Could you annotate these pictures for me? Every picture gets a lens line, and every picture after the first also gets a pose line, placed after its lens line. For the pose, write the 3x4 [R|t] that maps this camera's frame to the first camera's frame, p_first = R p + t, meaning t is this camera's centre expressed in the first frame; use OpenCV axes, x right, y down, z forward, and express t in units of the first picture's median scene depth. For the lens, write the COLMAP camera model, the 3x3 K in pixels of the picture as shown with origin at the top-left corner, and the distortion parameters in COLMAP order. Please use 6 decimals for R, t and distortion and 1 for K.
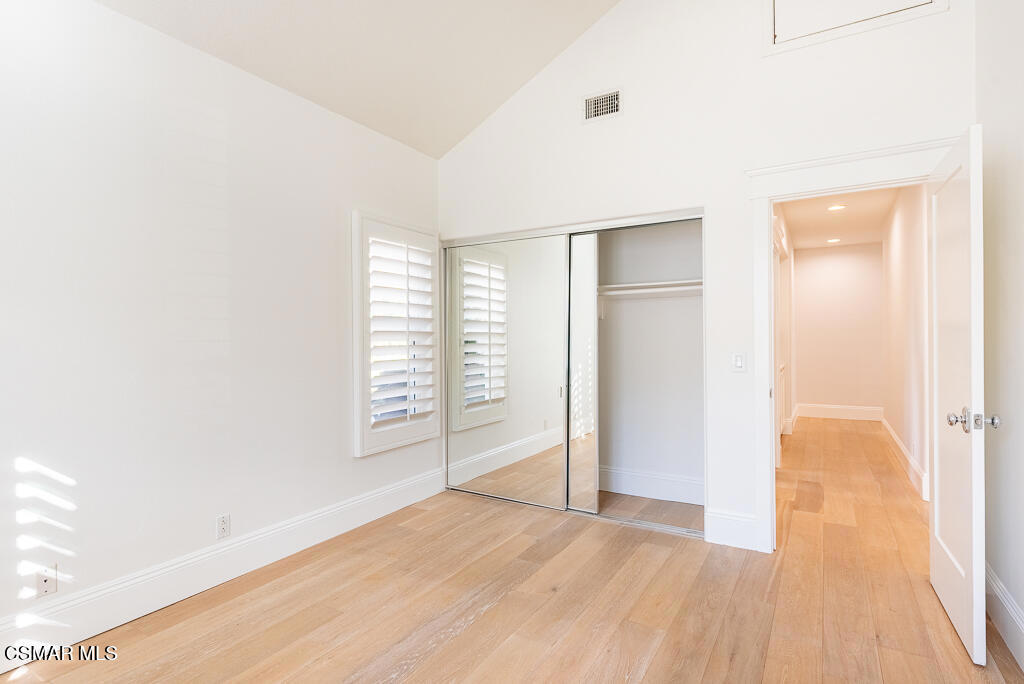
lens RADIAL K [[522.1, 0, 505.9], [0, 522.1, 344.6], [0, 0, 1]] dist [0.000083, -0.000012]
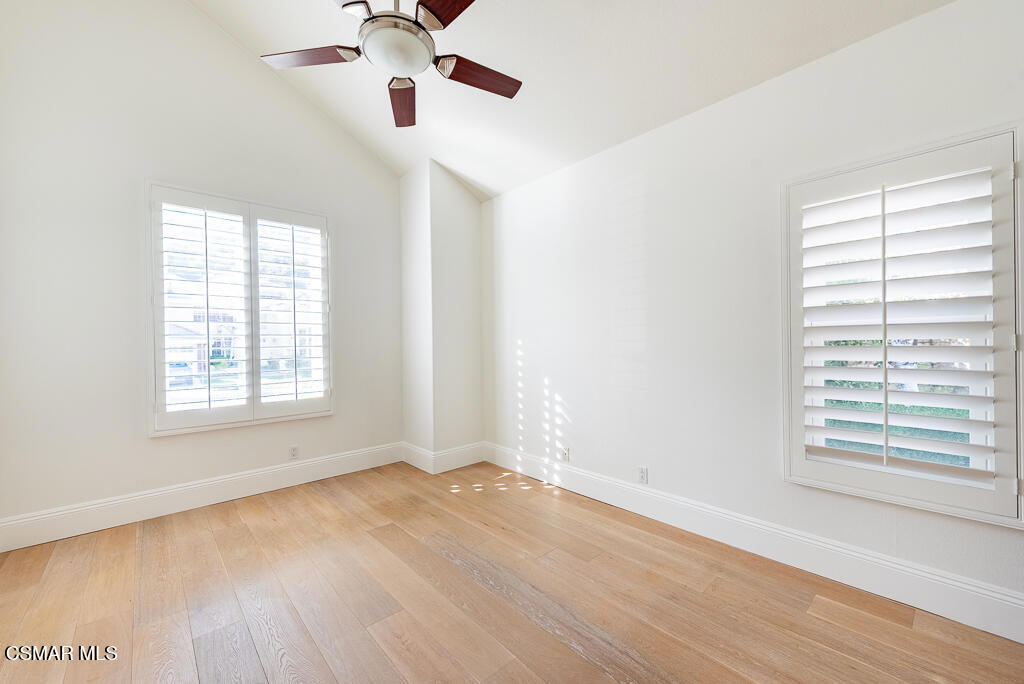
lens RADIAL K [[394.3, 0, 506.0], [0, 394.3, 342.9], [0, 0, 1]] dist [0.001512, -0.001194]
pose [[-0.280081, 0.015169, -0.959856, 0.472711], [0.001998, 0.999882, 0.015218, -0.012620], [0.959974, 0.002345, -0.280079, 0.812648]]
